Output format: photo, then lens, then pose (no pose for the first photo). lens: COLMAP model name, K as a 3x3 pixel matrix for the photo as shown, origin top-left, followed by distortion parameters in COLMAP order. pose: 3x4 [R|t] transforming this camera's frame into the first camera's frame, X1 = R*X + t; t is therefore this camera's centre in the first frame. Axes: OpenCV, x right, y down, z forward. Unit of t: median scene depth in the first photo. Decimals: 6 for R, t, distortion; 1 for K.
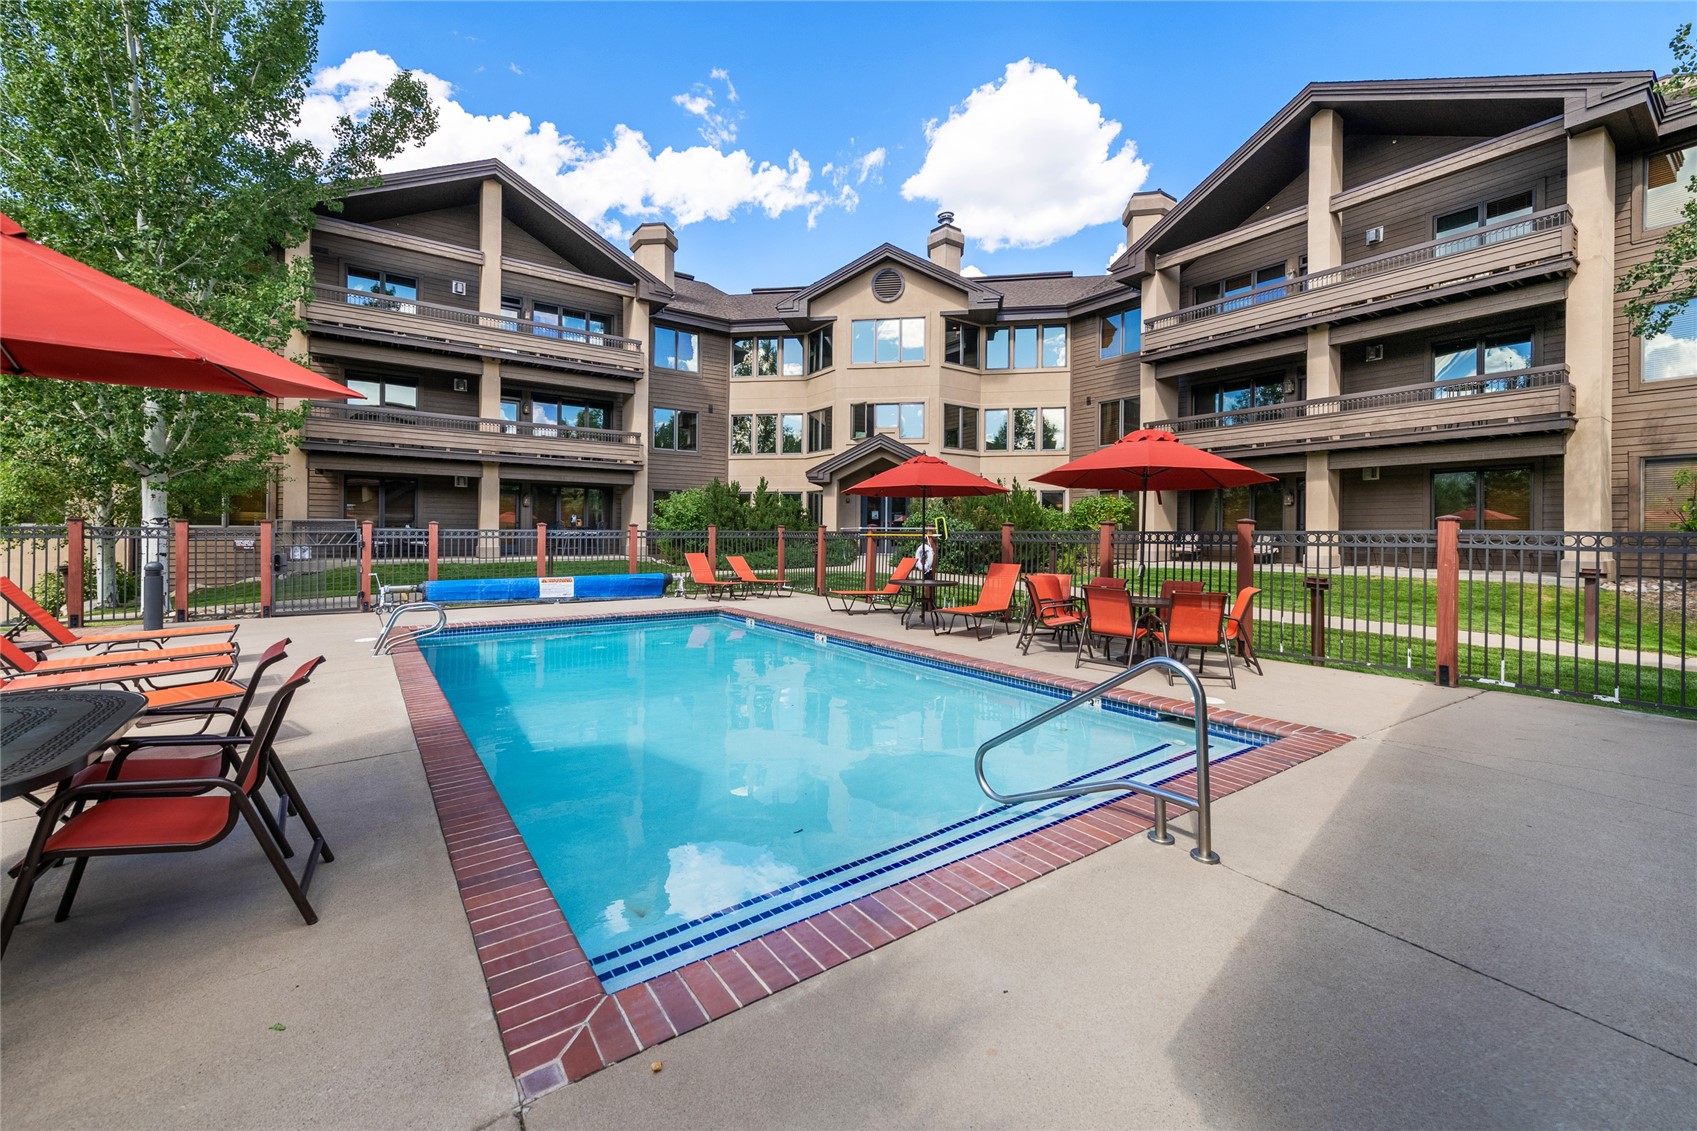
lens RADIAL K [[705.0, 0, 852.6], [0, 705.0, 539.7], [0, 0, 1]] dist [-0.001309, -0.000131]
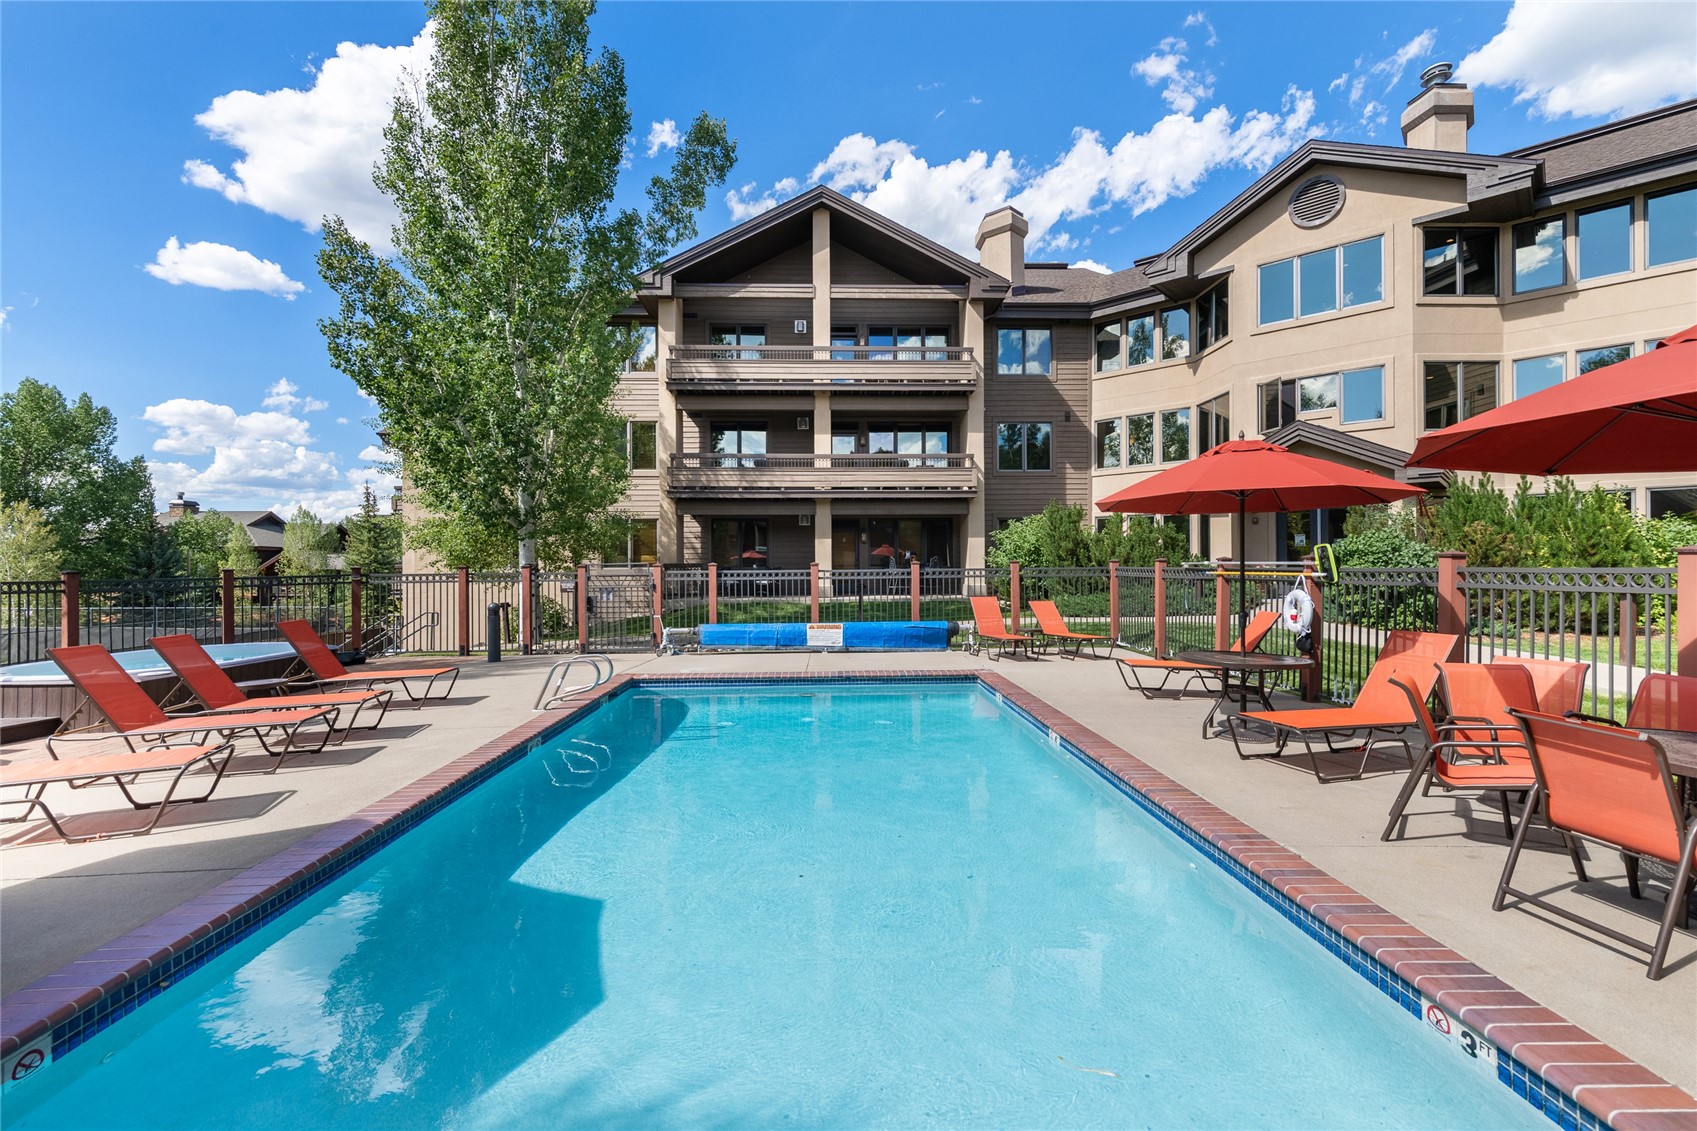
lens RADIAL K [[764.3, 0, 847.4], [0, 764.3, 561.4], [0, 0, 1]] dist [0.005401, -0.000175]
pose [[0.817826, -0.015196, -0.575265, 0.110484], [0.007750, 0.999851, -0.015394, -0.007132], [0.575414, 0.008131, 0.817822, 0.149010]]
